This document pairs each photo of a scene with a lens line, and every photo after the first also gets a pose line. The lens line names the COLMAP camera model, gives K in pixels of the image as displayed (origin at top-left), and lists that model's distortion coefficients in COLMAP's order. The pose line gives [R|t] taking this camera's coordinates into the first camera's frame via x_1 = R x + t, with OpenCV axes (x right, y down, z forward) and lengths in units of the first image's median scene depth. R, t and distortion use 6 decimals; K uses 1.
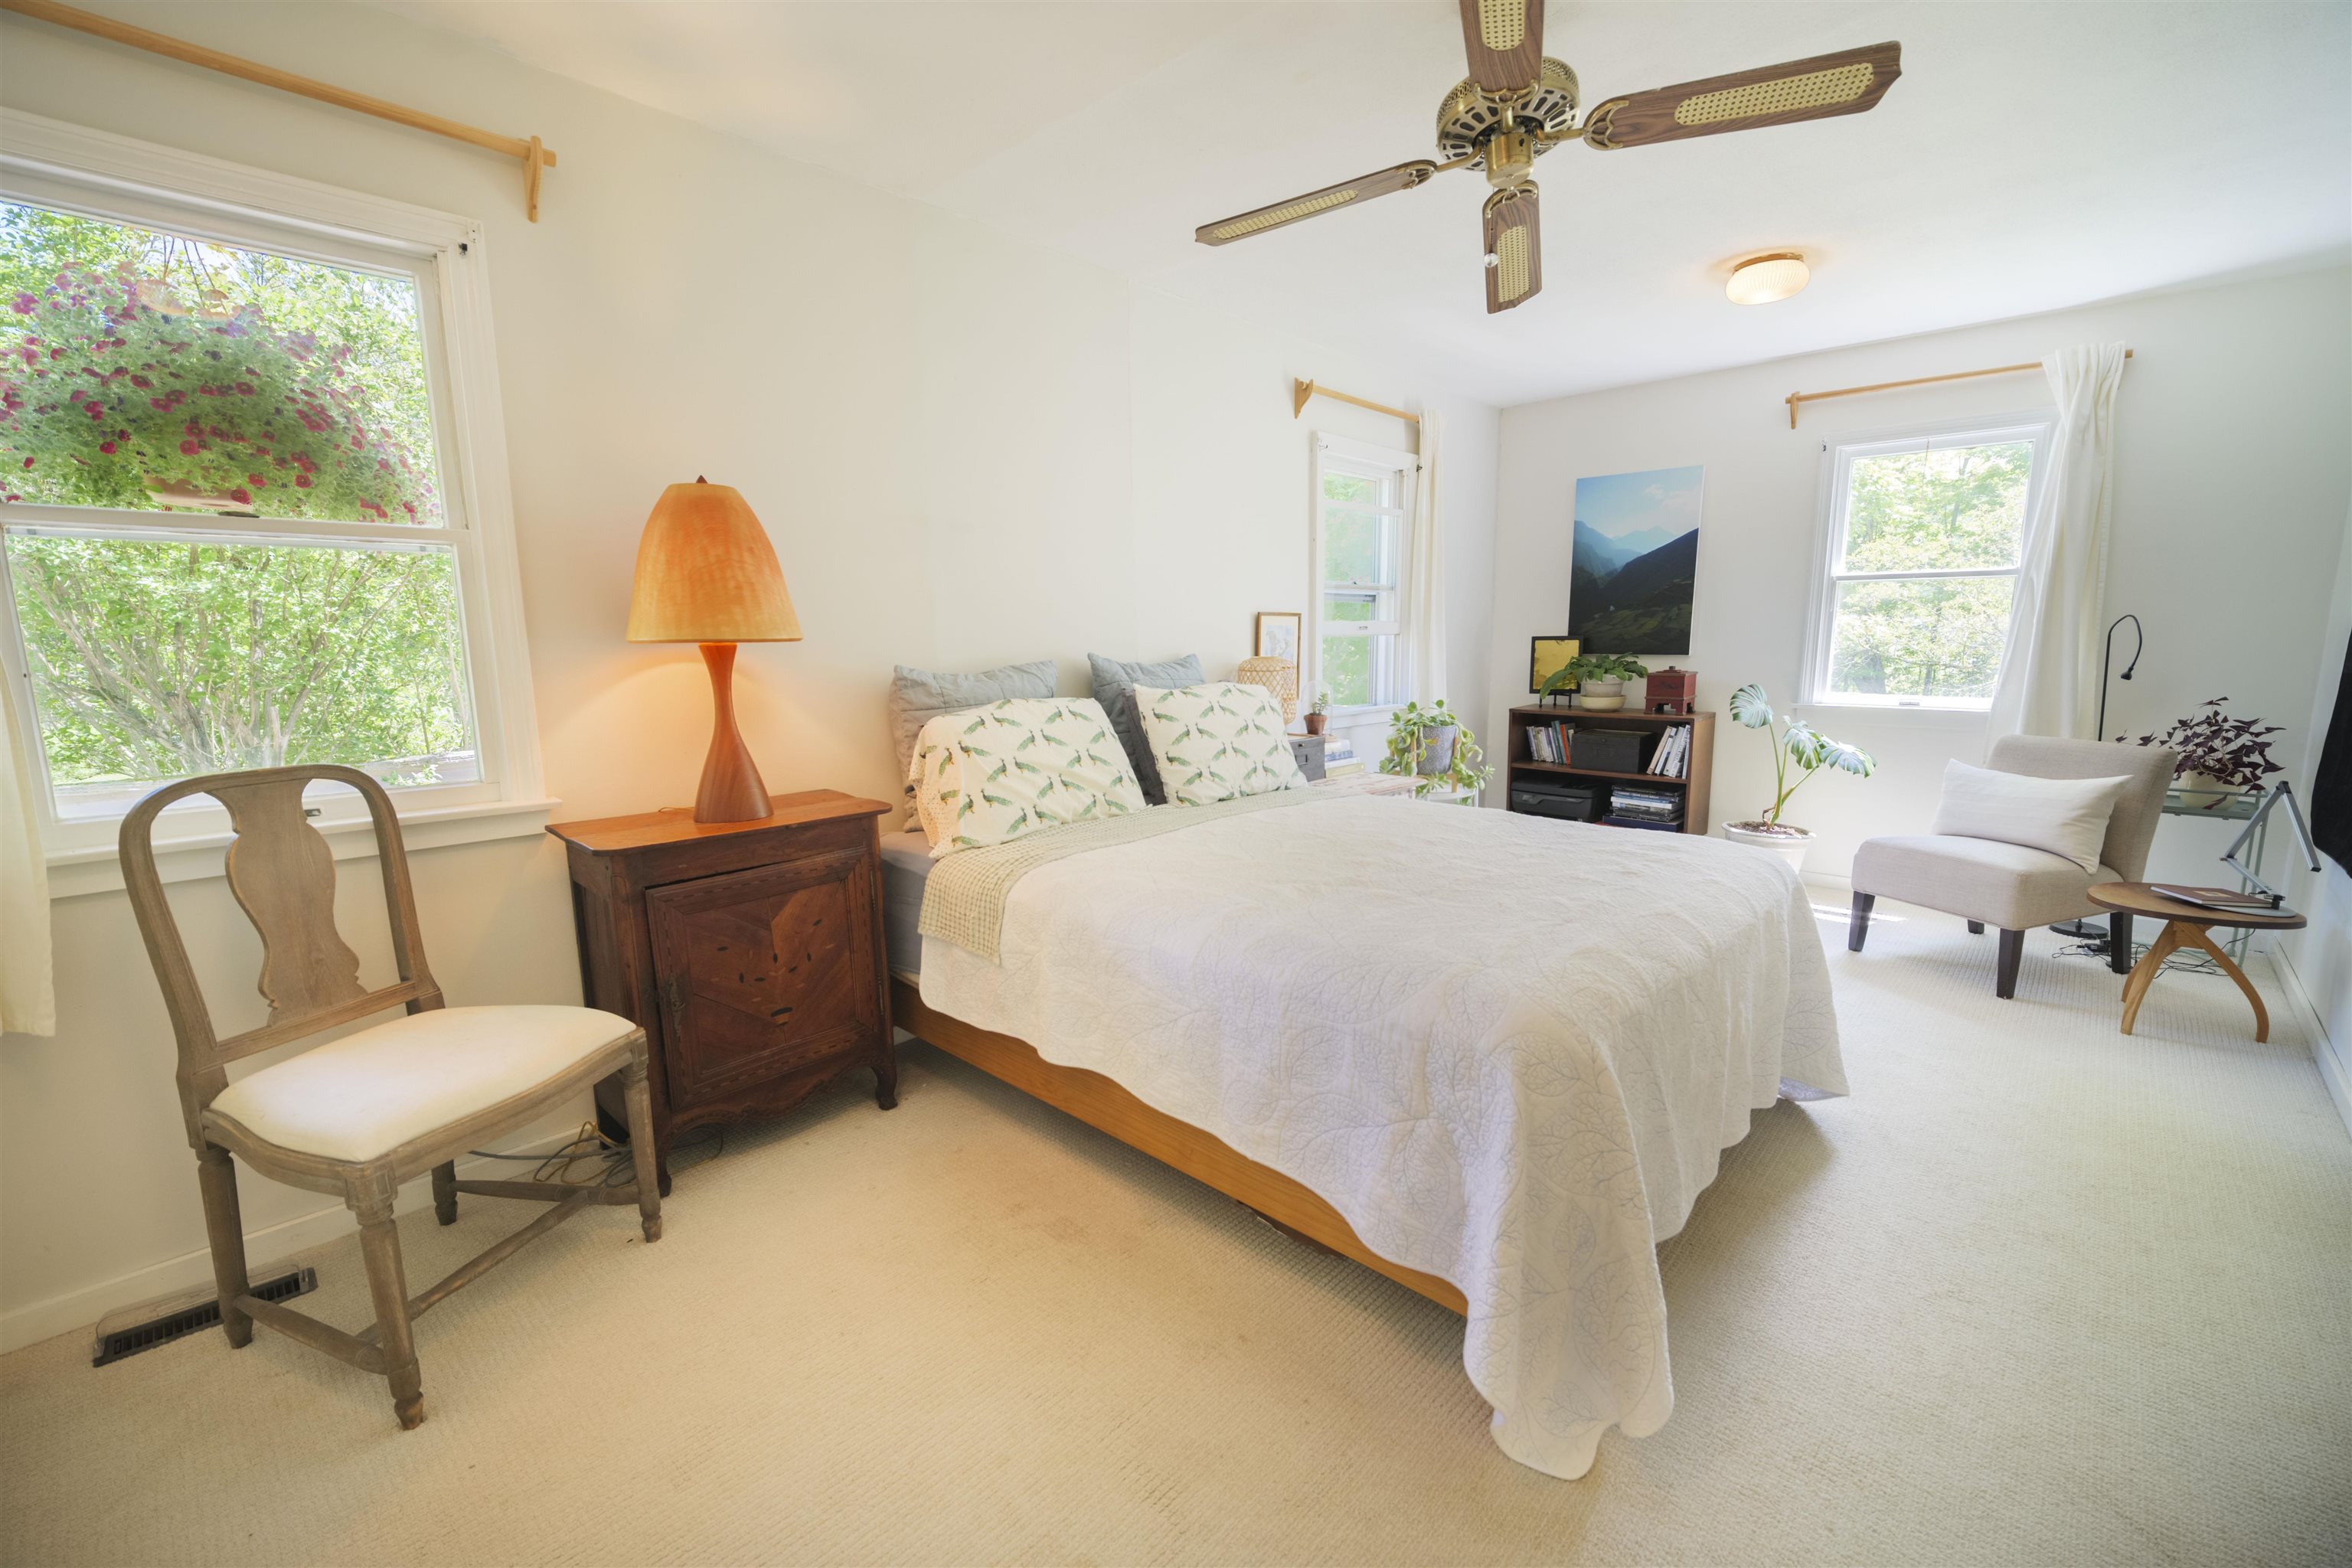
lens RADIAL K [[977.5, 0, 1172.5], [0, 977.5, 790.1], [0, 0, 1]] dist [0.014704, -0.014205]
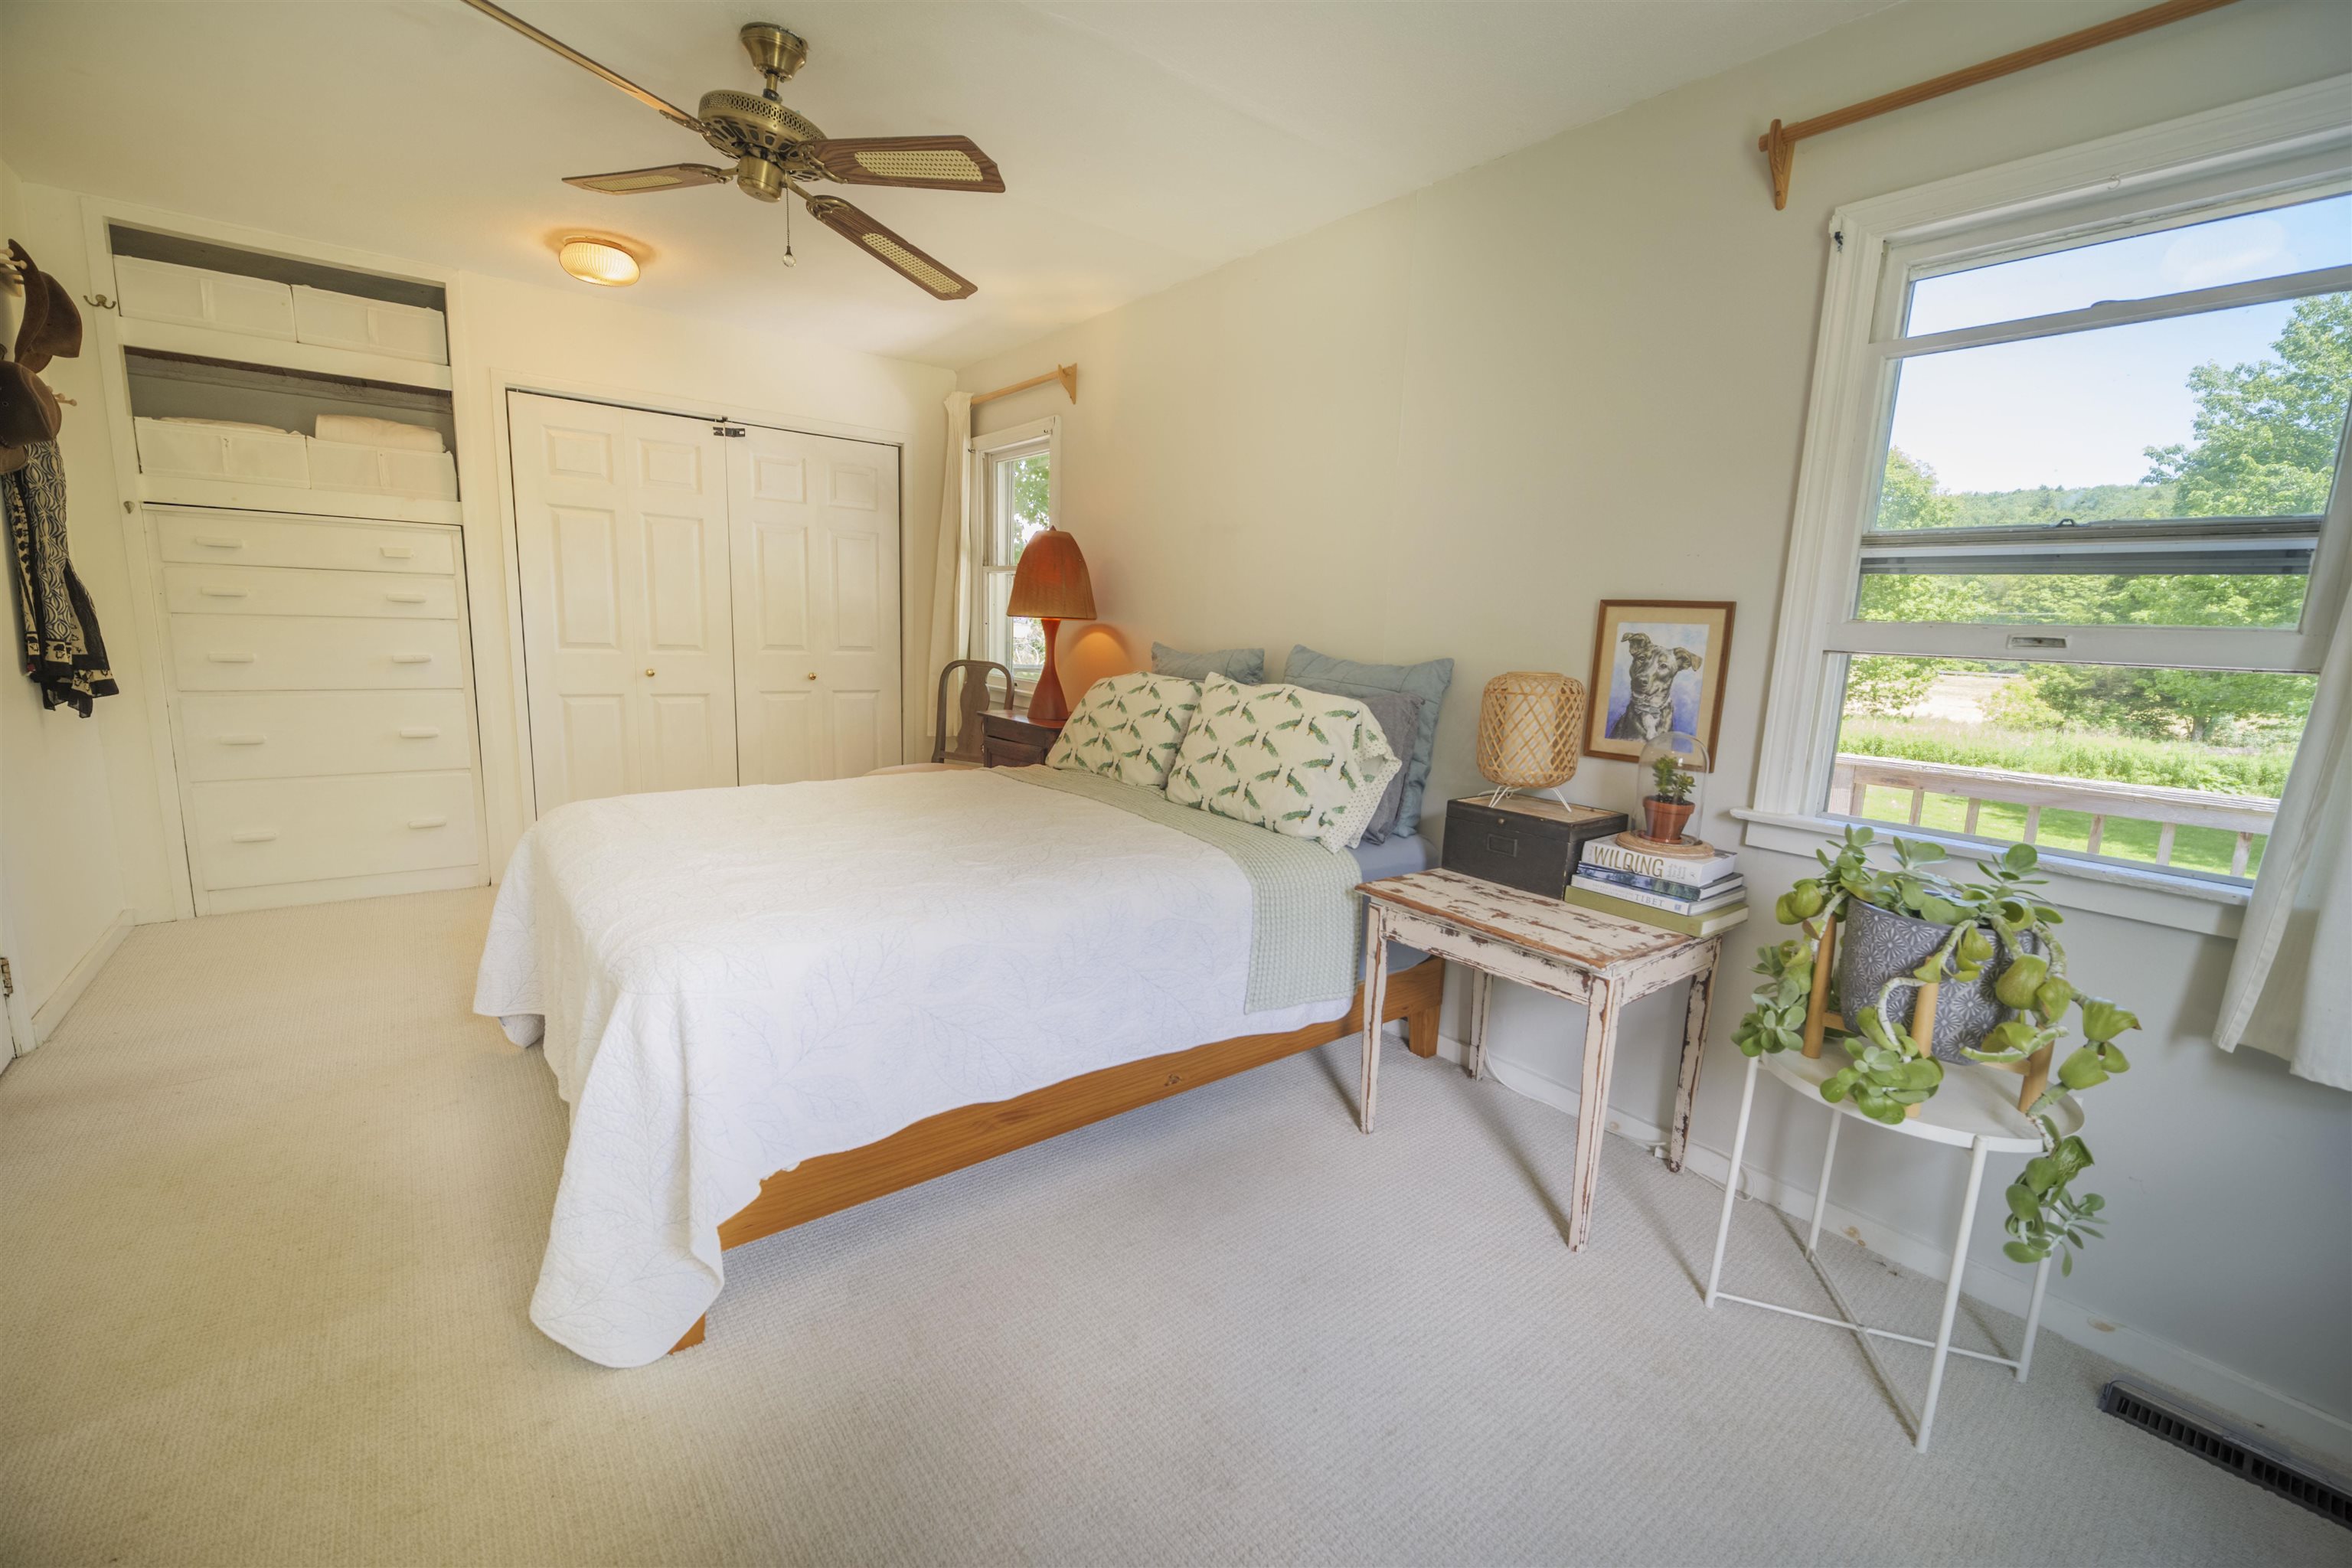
lens RADIAL K [[977.5, 0, 1172.5], [0, 977.5, 790.1], [0, 0, 1]] dist [0.014704, -0.014205]
pose [[-0.163177, 0.169911, -0.971856, 0.906911], [-0.193803, 0.960346, 0.200439, -0.177182], [0.967375, 0.221056, -0.123777, 1.070221]]
